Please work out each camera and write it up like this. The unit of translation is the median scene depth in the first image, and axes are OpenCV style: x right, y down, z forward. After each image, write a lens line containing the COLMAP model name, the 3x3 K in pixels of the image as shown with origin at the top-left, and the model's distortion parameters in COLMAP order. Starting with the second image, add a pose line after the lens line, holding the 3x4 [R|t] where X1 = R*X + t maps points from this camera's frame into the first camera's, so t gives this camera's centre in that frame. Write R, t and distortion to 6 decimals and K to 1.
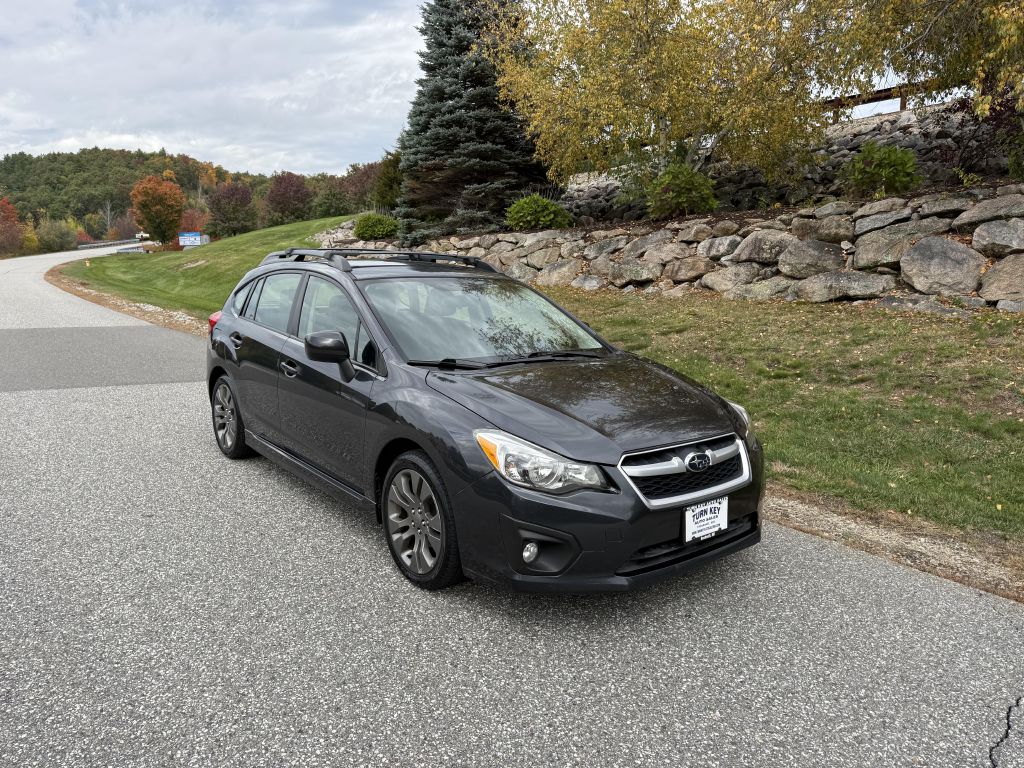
lens RADIAL K [[734.3, 0, 511.0], [0, 734.3, 381.7], [0, 0, 1]] dist [0.004085, -0.003400]
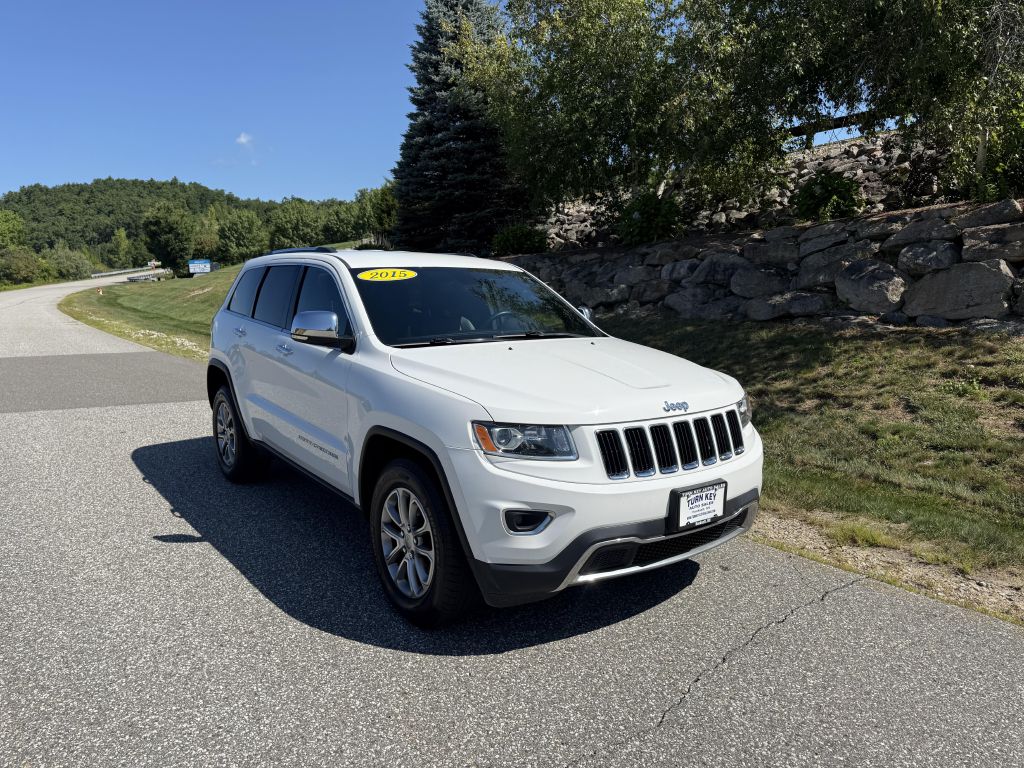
lens RADIAL K [[735.7, 0, 515.4], [0, 735.7, 385.0], [0, 0, 1]] dist [0.002805, -0.003890]
pose [[0.999822, -0.015329, -0.011012, 0.045487], [0.015068, 0.999612, -0.023428, 0.005065], [0.011367, 0.023258, 0.999665, -0.059996]]
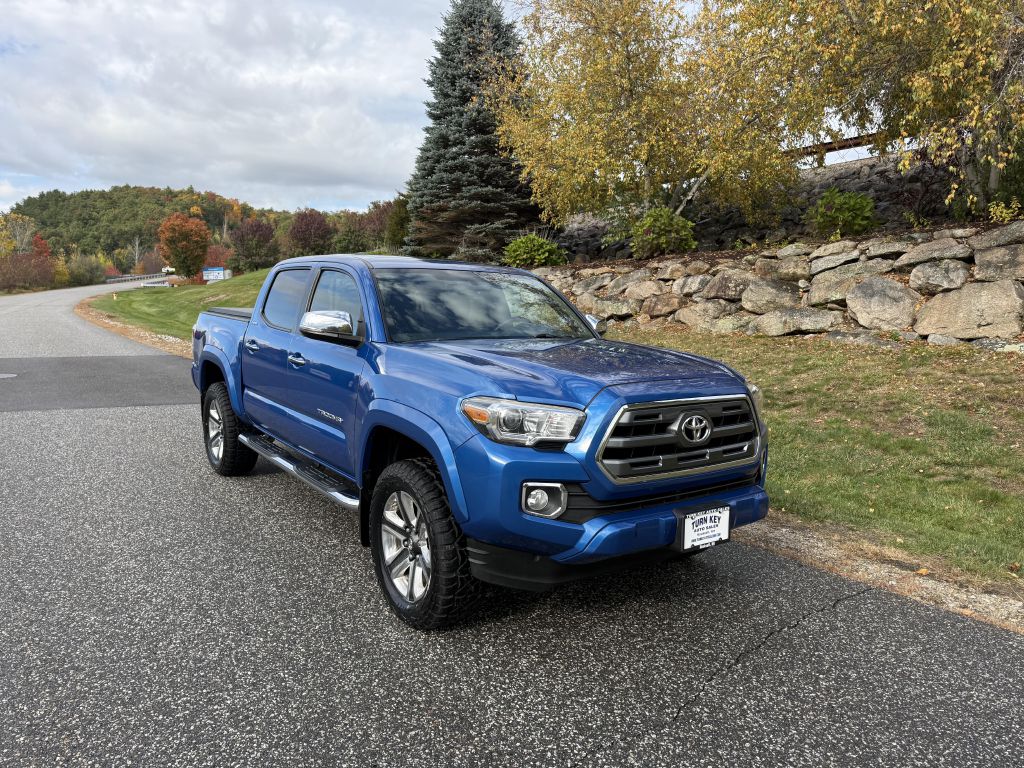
lens RADIAL K [[734.3, 0, 511.0], [0, 734.3, 381.7], [0, 0, 1]] dist [0.004085, -0.003400]
pose [[0.999652, 0.005540, -0.025790, 0.040478], [-0.006710, 0.998941, -0.045511, 0.008447], [0.025510, 0.045668, 0.998631, -0.066877]]
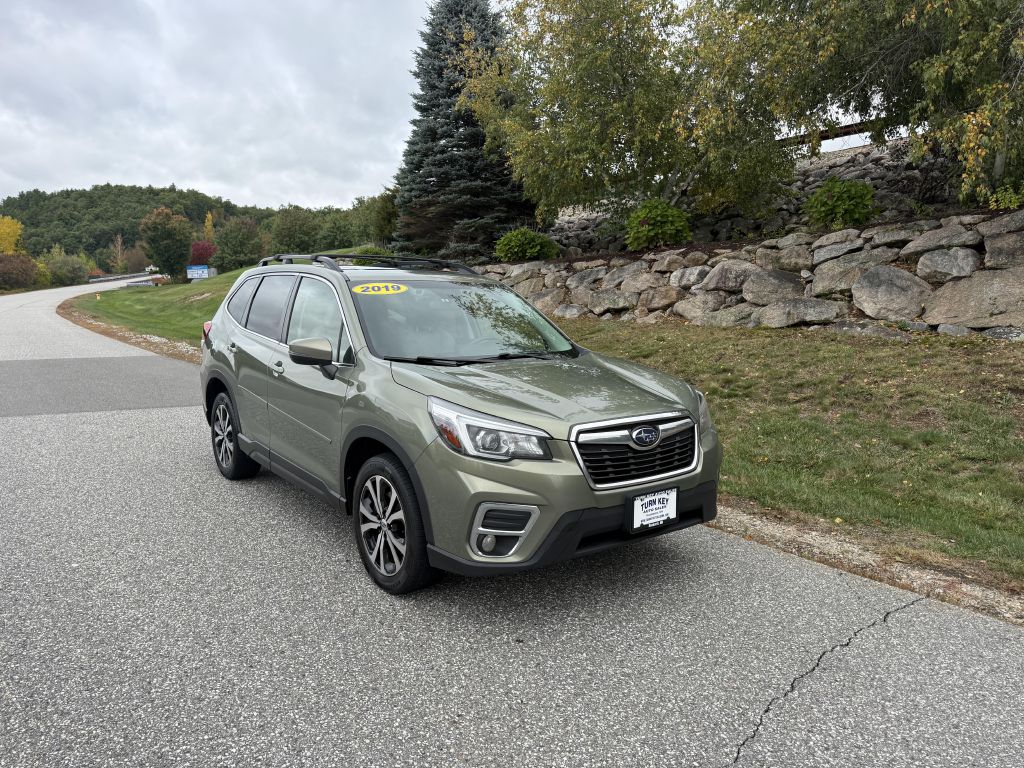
lens RADIAL K [[733.4, 0, 505.8], [0, 733.4, 382.8], [0, 0, 1]] dist [0.008225, -0.007468]
pose [[0.999848, -0.008660, -0.015151, 0.028807], [0.008094, 0.999280, -0.037057, 0.005470], [0.015461, 0.036929, 0.999198, -0.045914]]
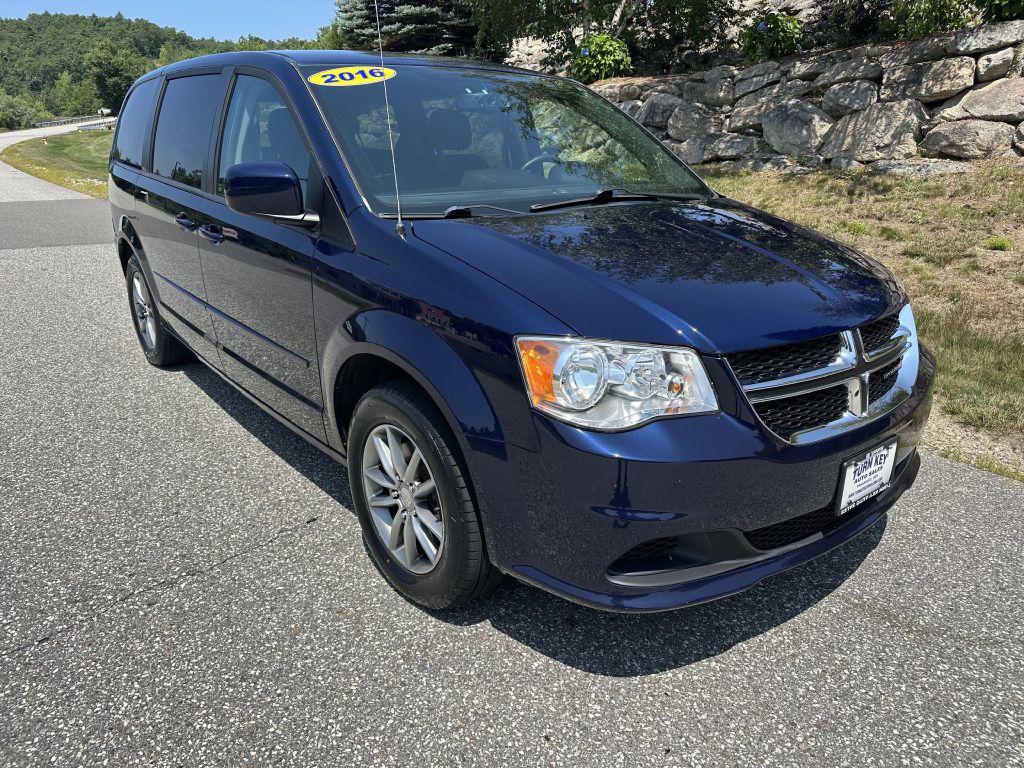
lens RADIAL K [[729.1, 0, 527.4], [0, 729.1, 399.2], [0, 0, 1]] dist [-0.008088, -0.000588]
pose [[0.999396, -0.022473, 0.026524, 0.096128], [0.017169, 0.982487, 0.185539, 0.022625], [-0.030230, -0.184972, 0.982279, -0.088348]]
